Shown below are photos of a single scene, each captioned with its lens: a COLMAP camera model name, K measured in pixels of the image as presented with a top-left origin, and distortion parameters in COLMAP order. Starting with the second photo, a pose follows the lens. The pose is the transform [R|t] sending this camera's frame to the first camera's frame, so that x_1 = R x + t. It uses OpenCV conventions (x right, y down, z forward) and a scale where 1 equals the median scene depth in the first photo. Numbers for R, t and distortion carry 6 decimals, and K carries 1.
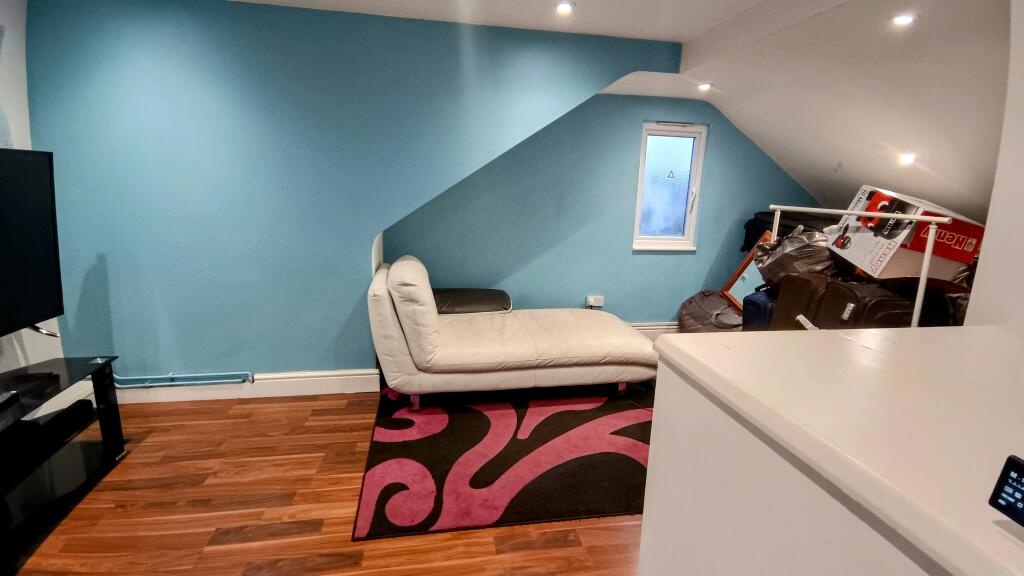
lens RADIAL K [[464.7, 0, 512.0], [0, 464.7, 288.0], [0, 0, 1]] dist [-0.000321, 0.000717]
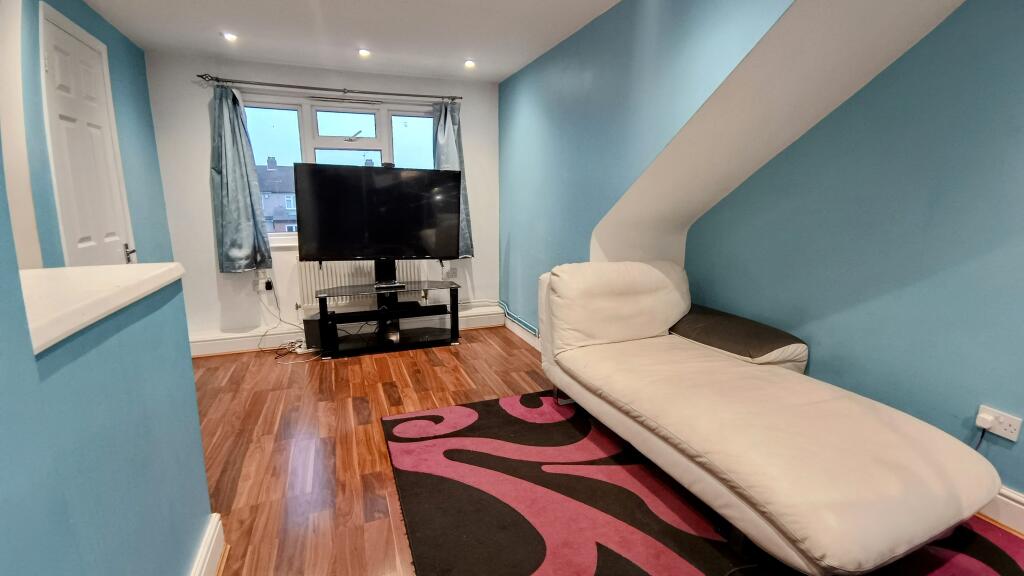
lens RADIAL K [[464.7, 0, 512.0], [0, 464.7, 288.0], [0, 0, 1]] dist [-0.000321, 0.000717]
pose [[0.189081, 0.145391, -0.971138, 0.736906], [-0.208505, 0.972371, 0.104980, -0.064548], [0.959570, 0.182638, 0.214171, 0.672487]]
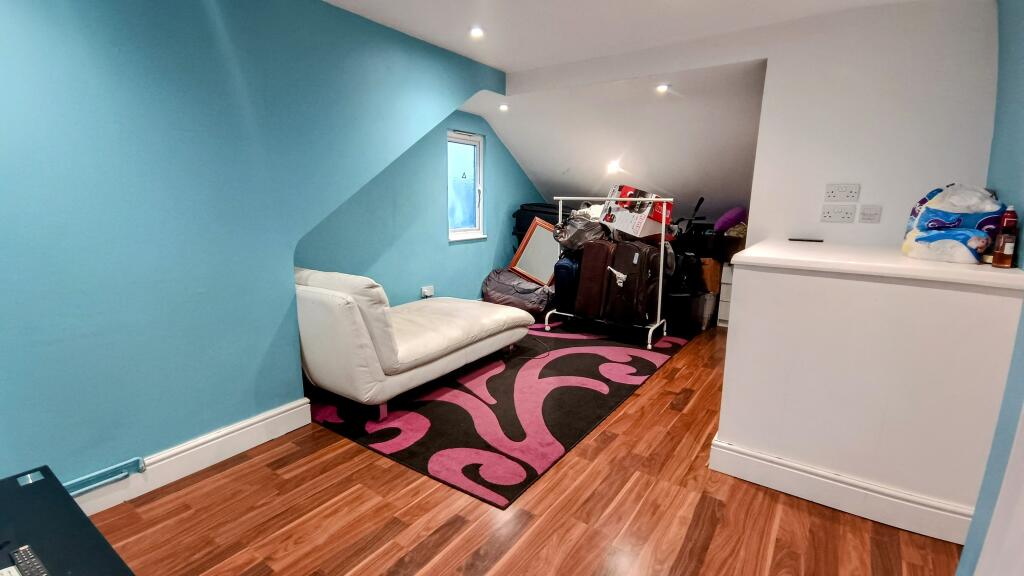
lens RADIAL K [[464.7, 0, 512.0], [0, 464.7, 288.0], [0, 0, 1]] dist [-0.000321, 0.000717]
pose [[0.704281, -0.158412, 0.692022, -0.657294], [0.167586, 0.984335, 0.054770, -0.008348], [-0.689858, 0.077400, 0.719796, 0.120988]]
